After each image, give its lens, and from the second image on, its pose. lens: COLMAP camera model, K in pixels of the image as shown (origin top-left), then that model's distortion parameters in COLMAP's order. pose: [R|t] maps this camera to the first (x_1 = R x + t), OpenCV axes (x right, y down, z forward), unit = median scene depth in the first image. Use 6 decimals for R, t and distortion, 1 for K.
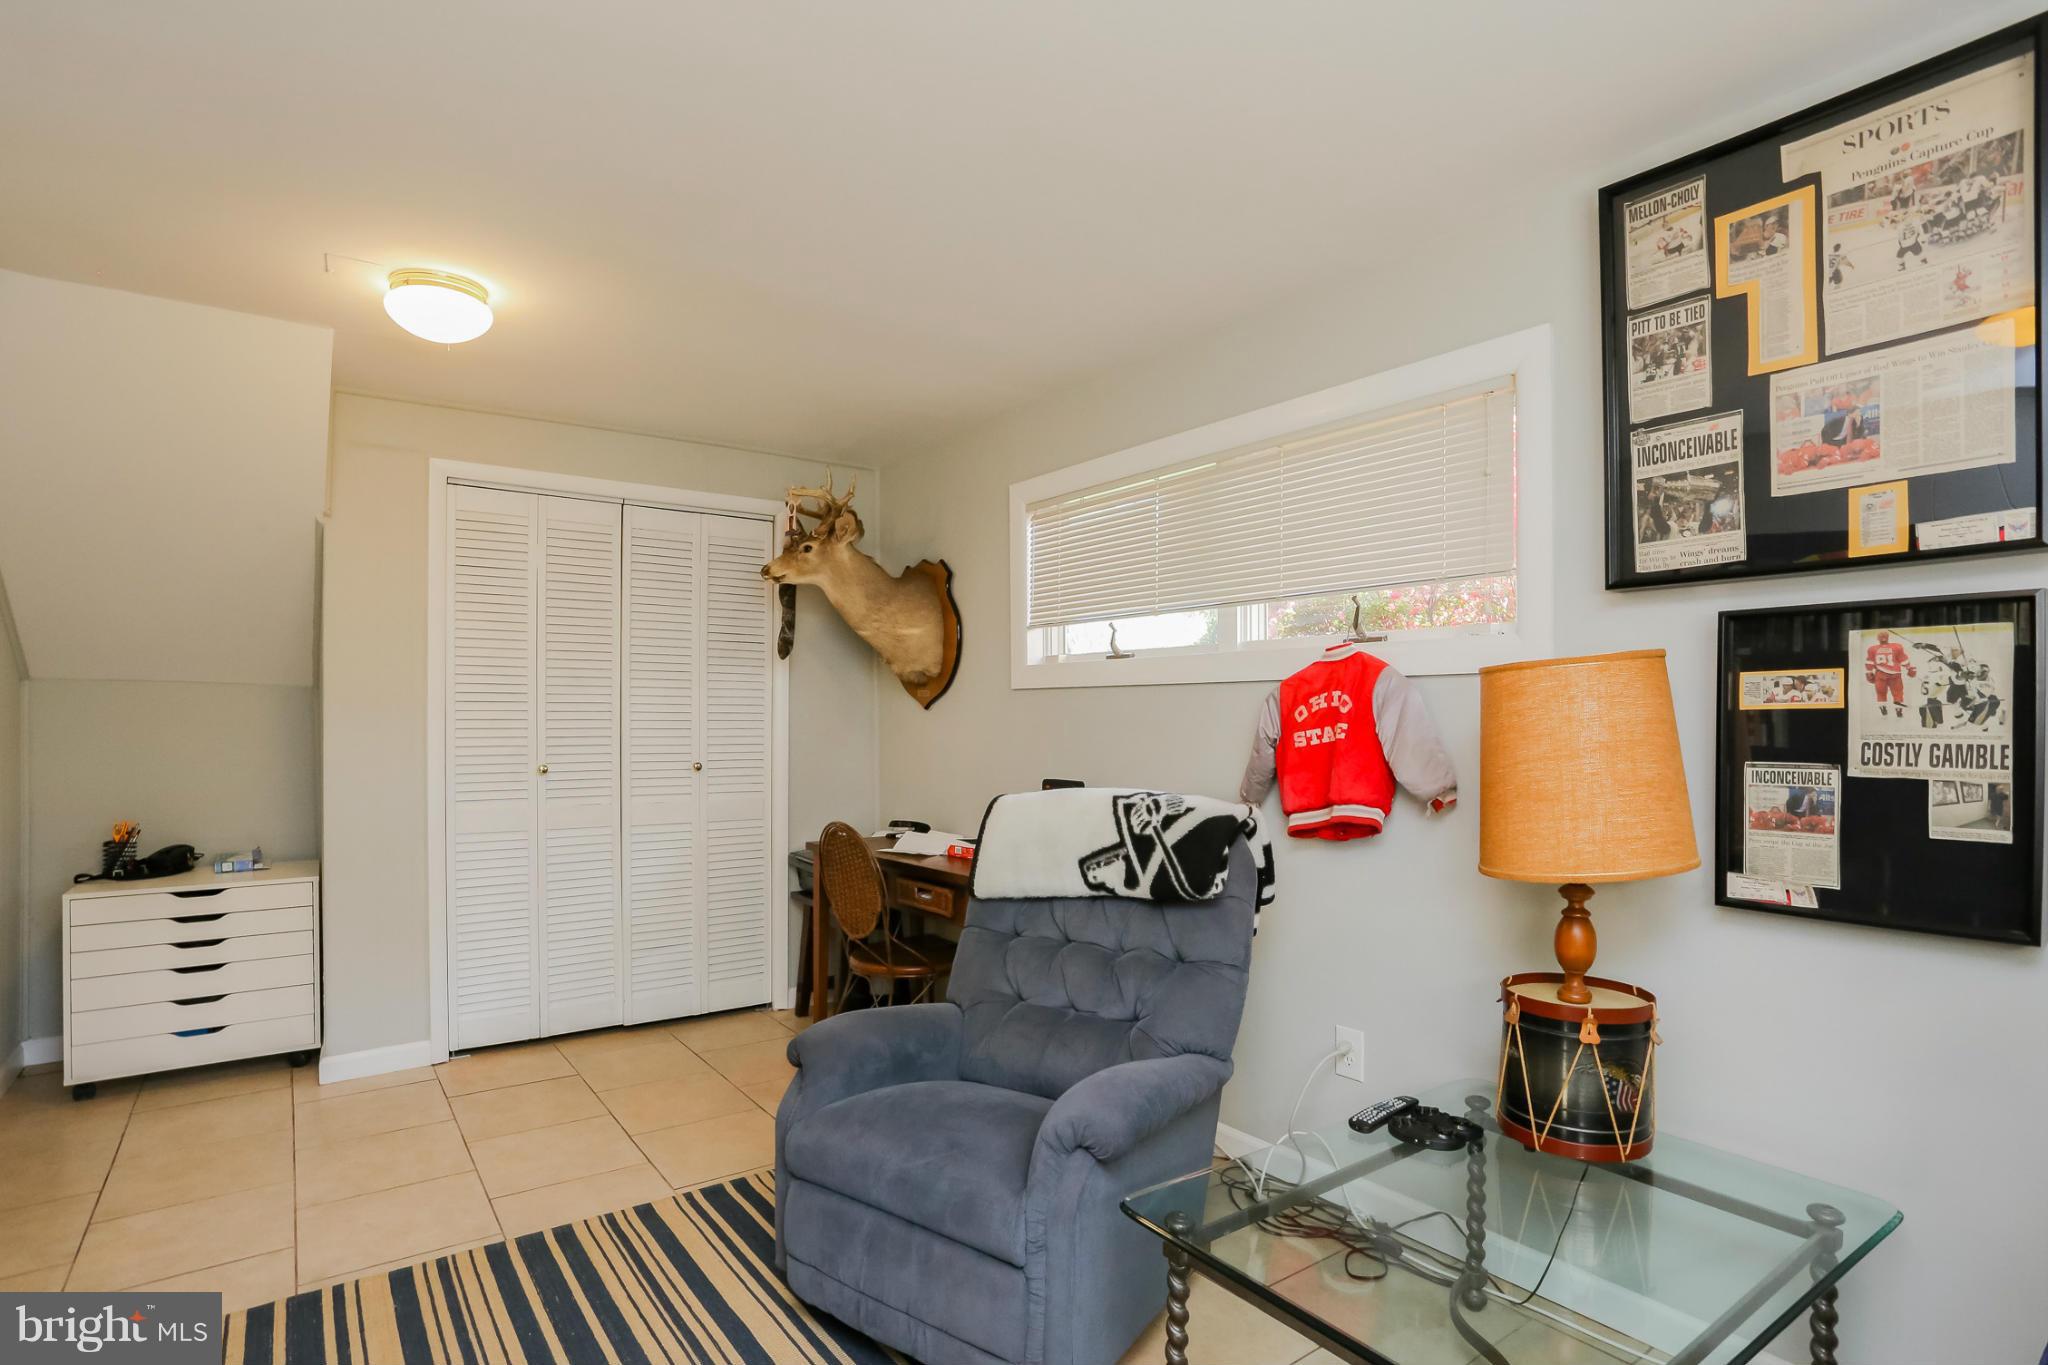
lens RADIAL K [[1024.8, 0, 1017.4], [0, 1024.8, 721.5], [0, 0, 1]] dist [-0.073386, 0.036045]
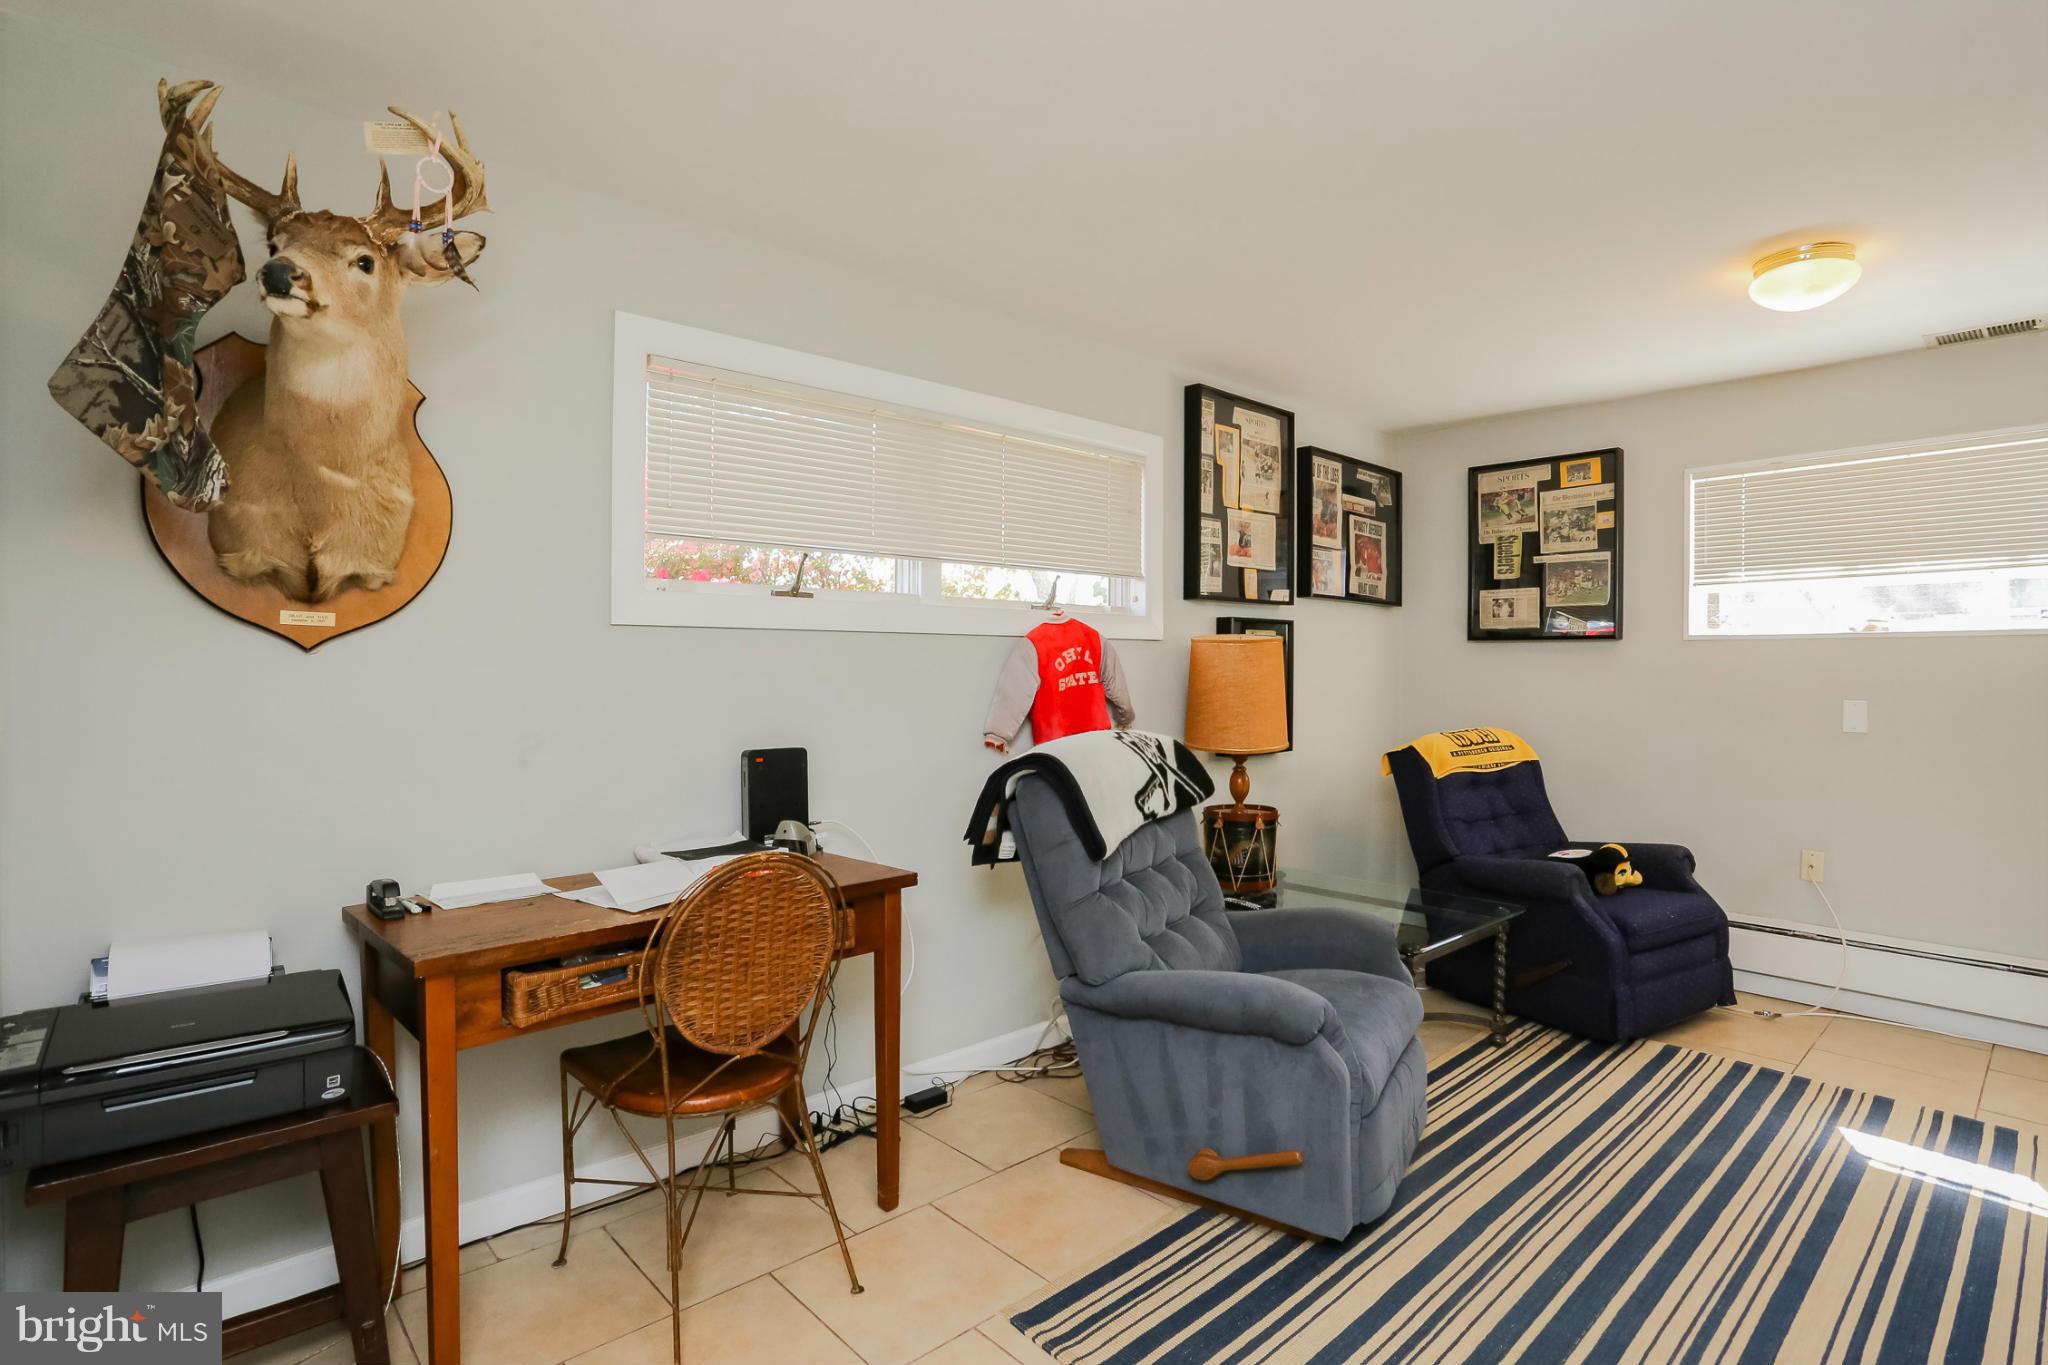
lens RADIAL K [[1007.4, 0, 1020.0], [0, 1007.4, 688.0], [0, 0, 1]] dist [-0.072911, 0.029805]
pose [[-0.112440, -0.019061, 0.993476, -1.009641], [0.007055, 0.999775, 0.019981, -0.004290], [-0.993633, 0.009256, -0.112281, 1.260364]]
